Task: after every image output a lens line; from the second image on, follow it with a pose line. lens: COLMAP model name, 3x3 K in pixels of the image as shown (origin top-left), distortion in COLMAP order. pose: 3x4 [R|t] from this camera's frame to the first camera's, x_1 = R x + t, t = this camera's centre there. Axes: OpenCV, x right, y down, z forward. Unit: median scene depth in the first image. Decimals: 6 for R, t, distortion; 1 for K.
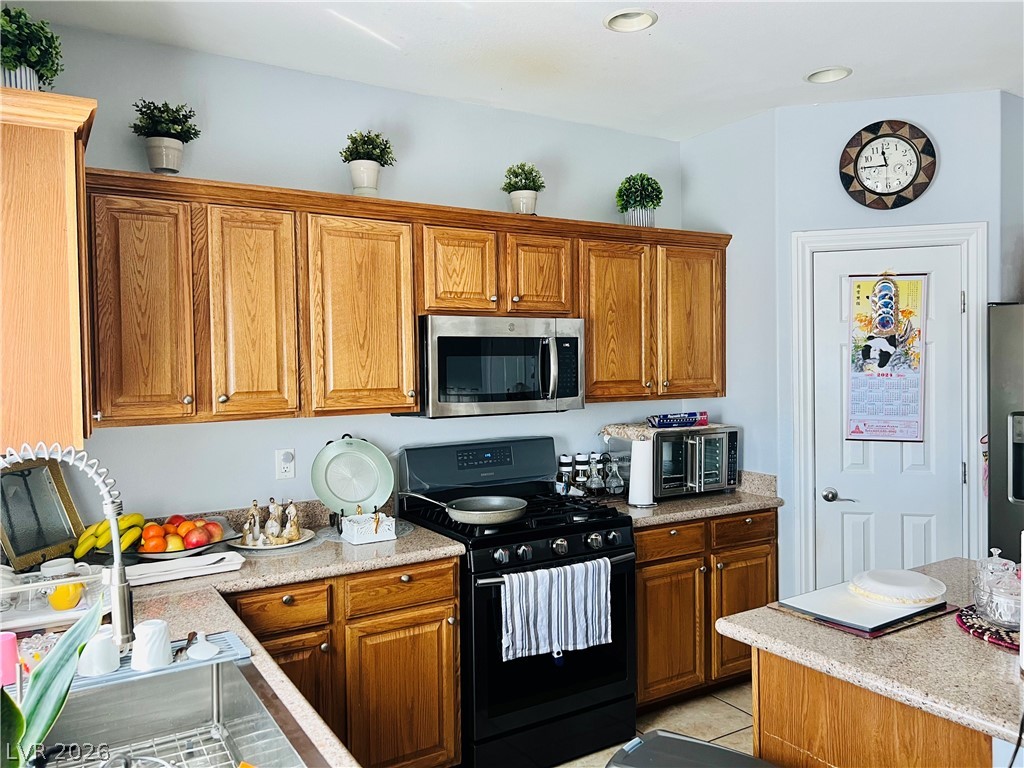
lens RADIAL K [[773.9, 0, 506.2], [0, 773.9, 383.7], [0, 0, 1]] dist [0.025564, -0.026964]
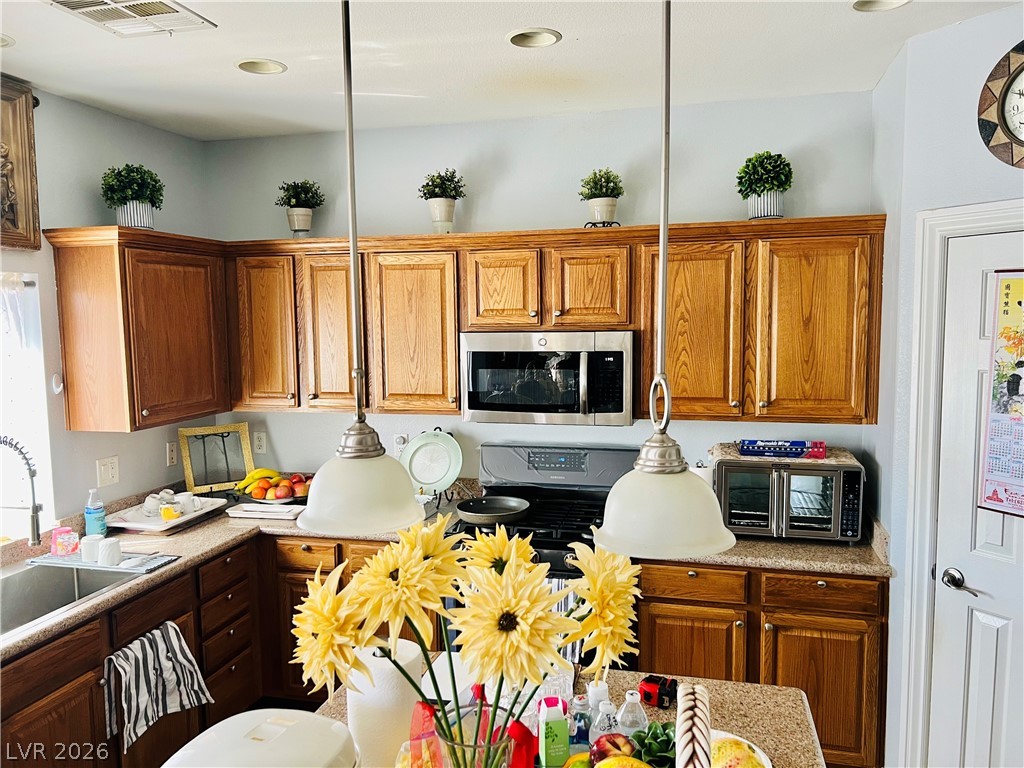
lens RADIAL K [[773.9, 0, 506.6], [0, 773.9, 389.8], [0, 0, 1]] dist [0.025564, -0.026964]
pose [[0.692379, 0.073914, -0.717738, 0.652411], [-0.015921, 0.996062, 0.087217, -0.089404], [0.721358, -0.048960, 0.690830, 0.219808]]
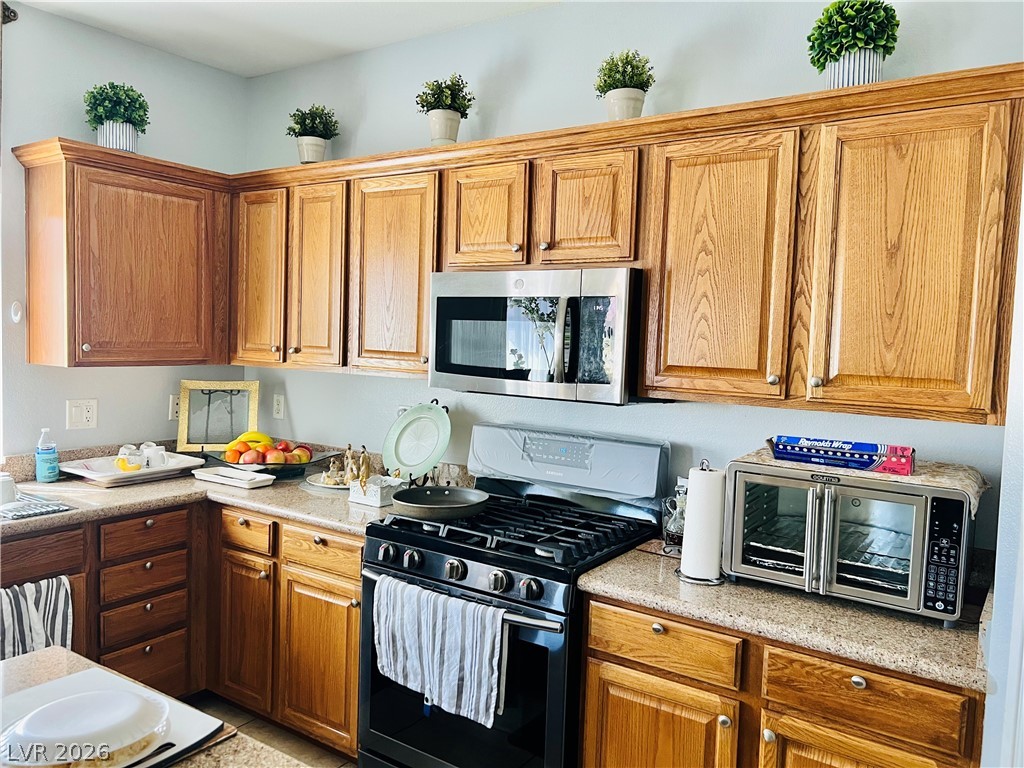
lens RADIAL K [[773.9, 0, 509.8], [0, 773.9, 384.4], [0, 0, 1]] dist [0.025564, -0.026964]
pose [[0.404281, 0.085647, -0.910616, 0.644411], [-0.063470, 0.995833, 0.065483, -0.020827], [0.912430, 0.031323, 0.408033, 0.612730]]
